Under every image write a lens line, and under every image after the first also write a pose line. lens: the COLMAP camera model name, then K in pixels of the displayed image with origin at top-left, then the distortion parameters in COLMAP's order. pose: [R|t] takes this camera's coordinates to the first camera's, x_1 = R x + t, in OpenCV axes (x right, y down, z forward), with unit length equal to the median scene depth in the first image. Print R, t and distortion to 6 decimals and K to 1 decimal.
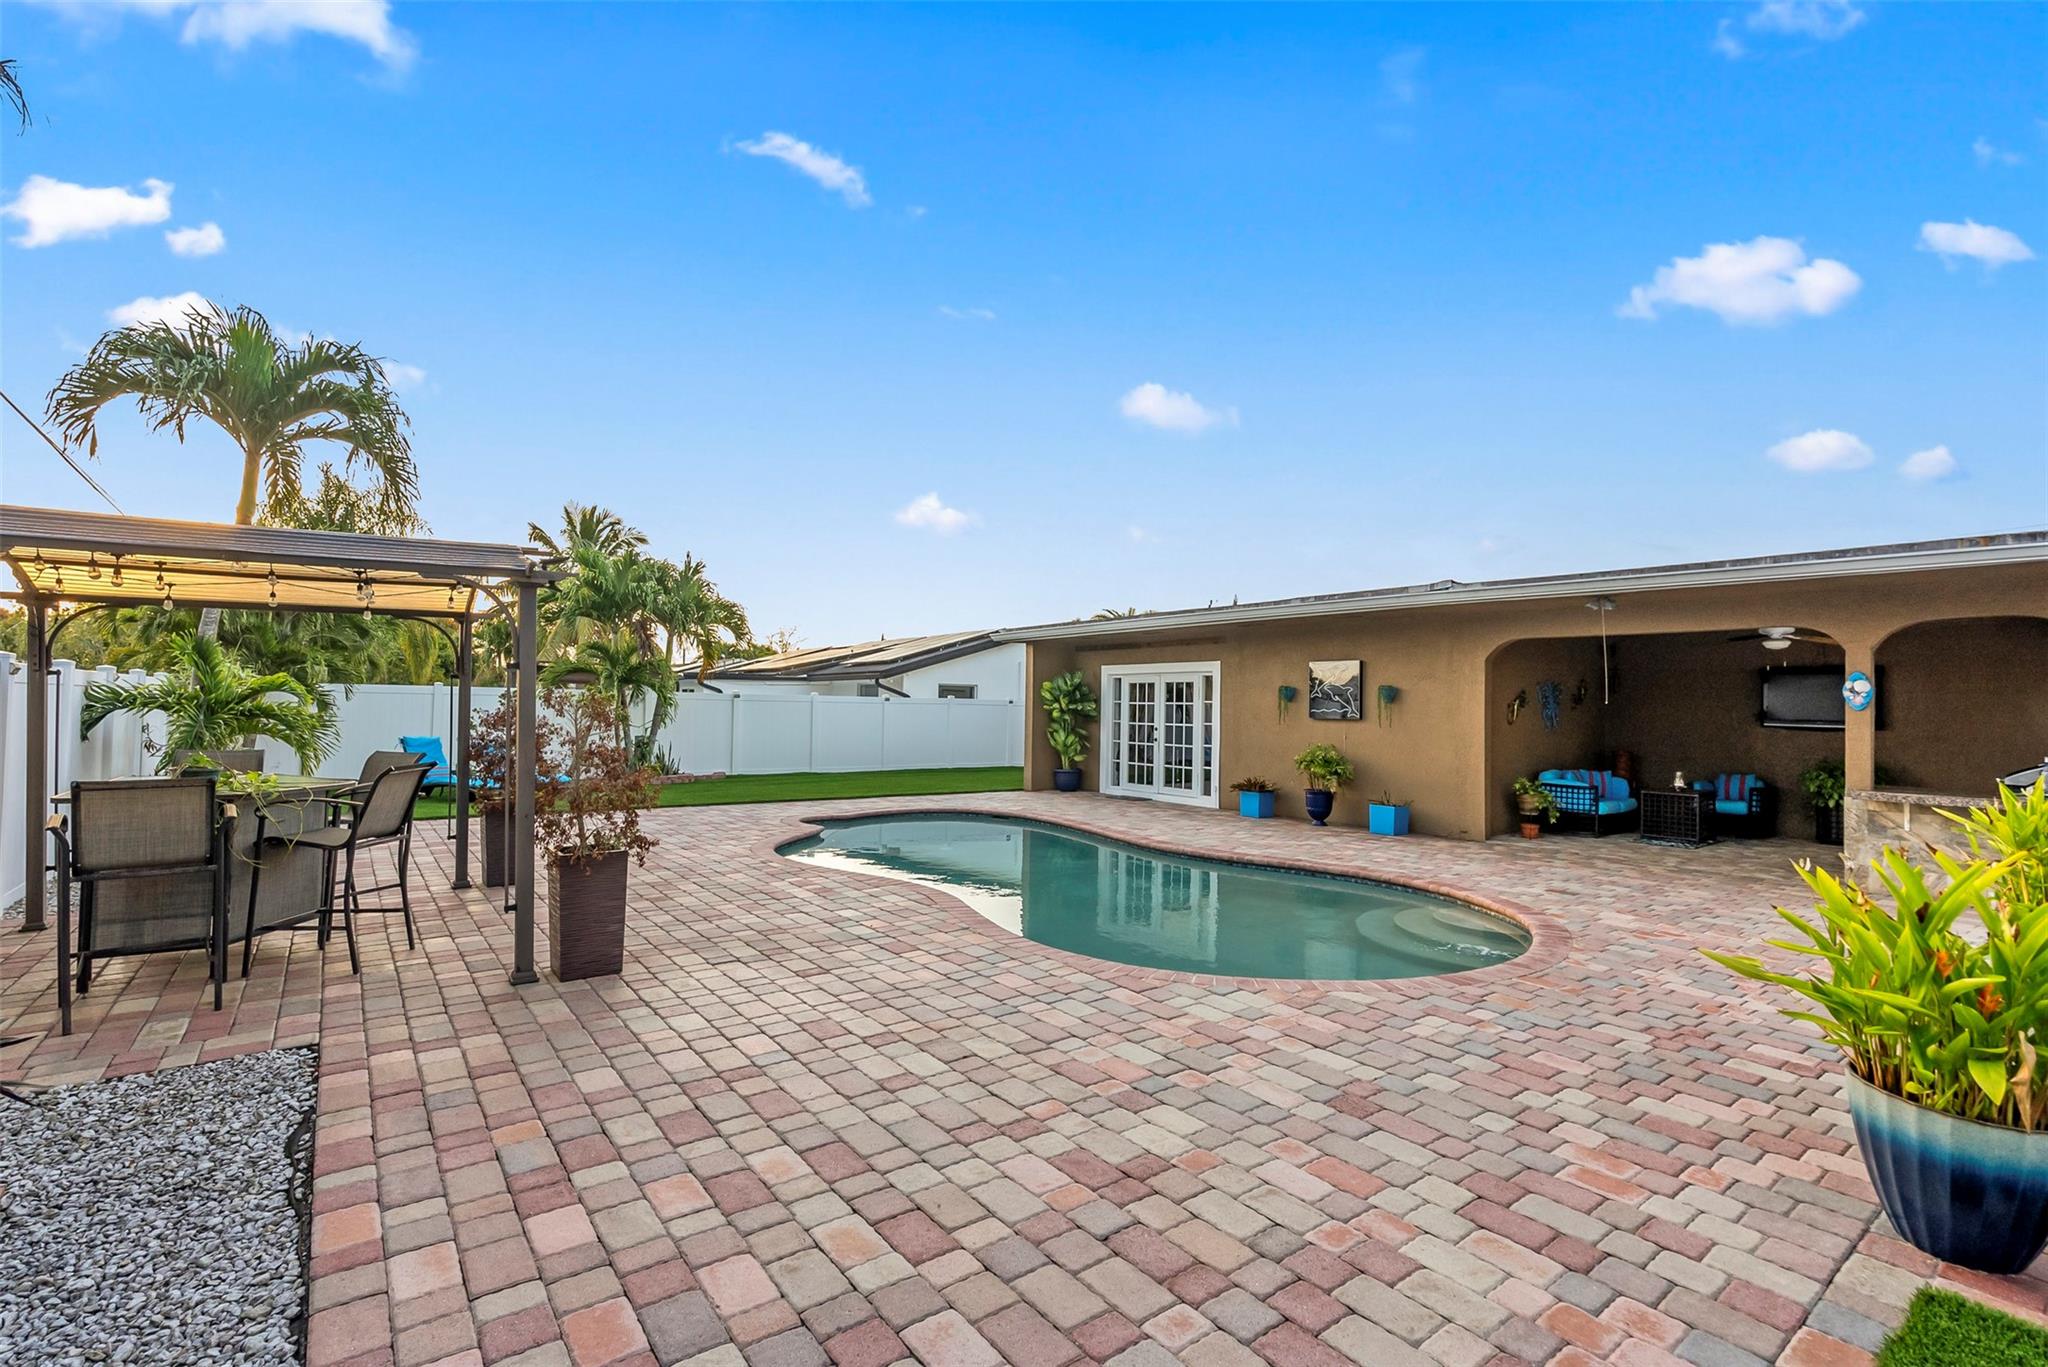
lens RADIAL K [[905.7, 0, 1024.0], [0, 905.7, 683.5], [0, 0, 1]] dist [-0.003375, 0.000259]
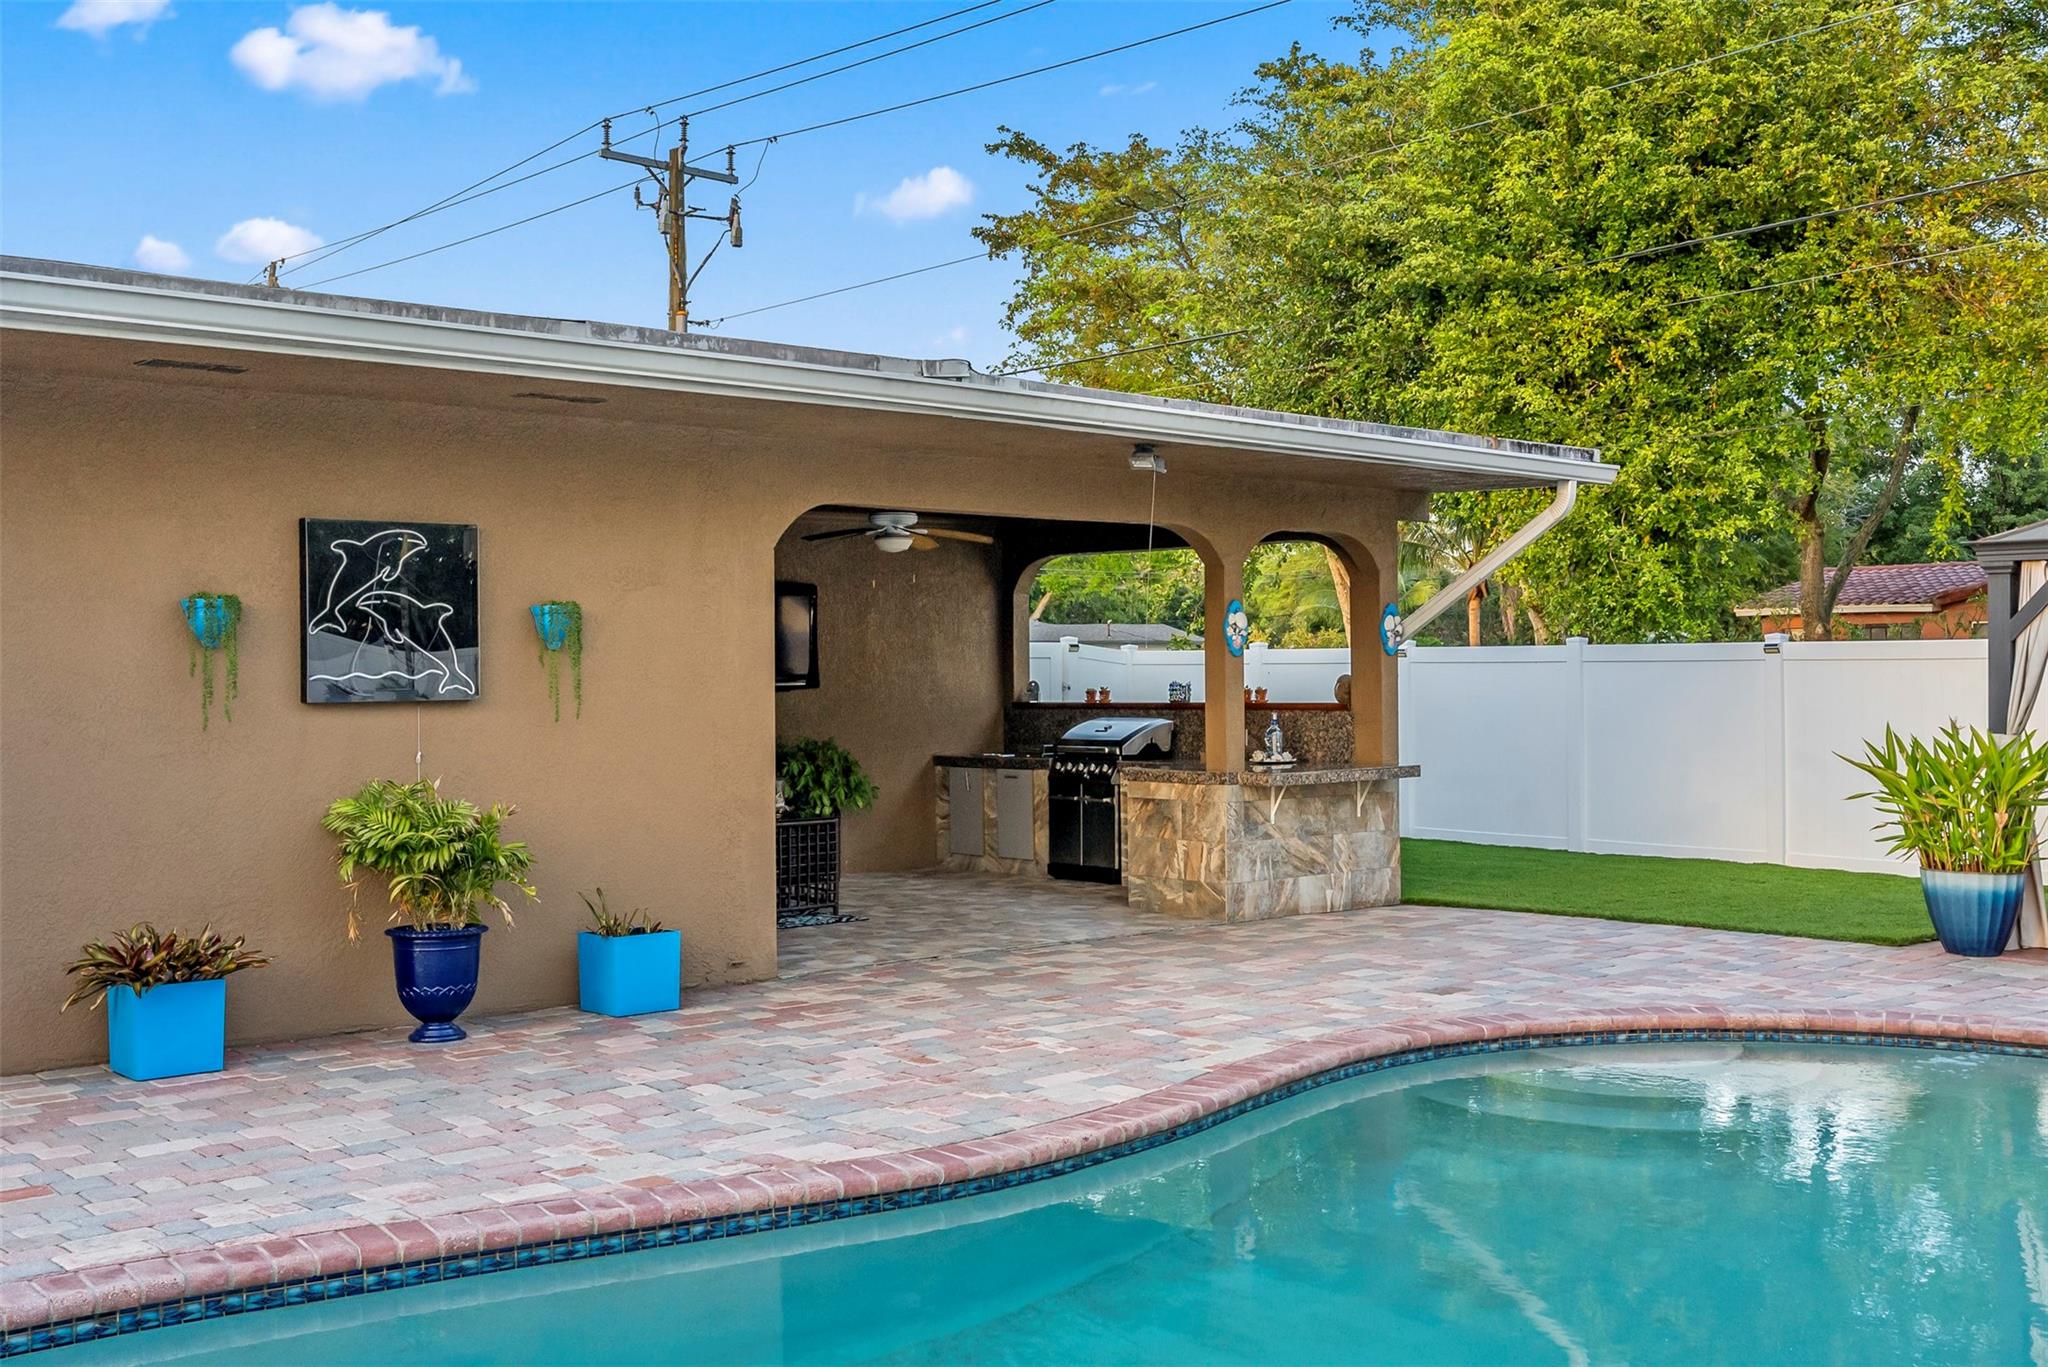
lens RADIAL K [[2110.6, 0, 1024.0], [0, 2110.6, 683.5], [0, 0, 1]] dist [-0.001514, -0.000528]
pose [[-0.081613, -0.022395, 0.996412, -0.443564], [-0.019238, 0.999597, 0.020891, 0.014047], [-0.996478, -0.017464, -0.082011, 0.892691]]
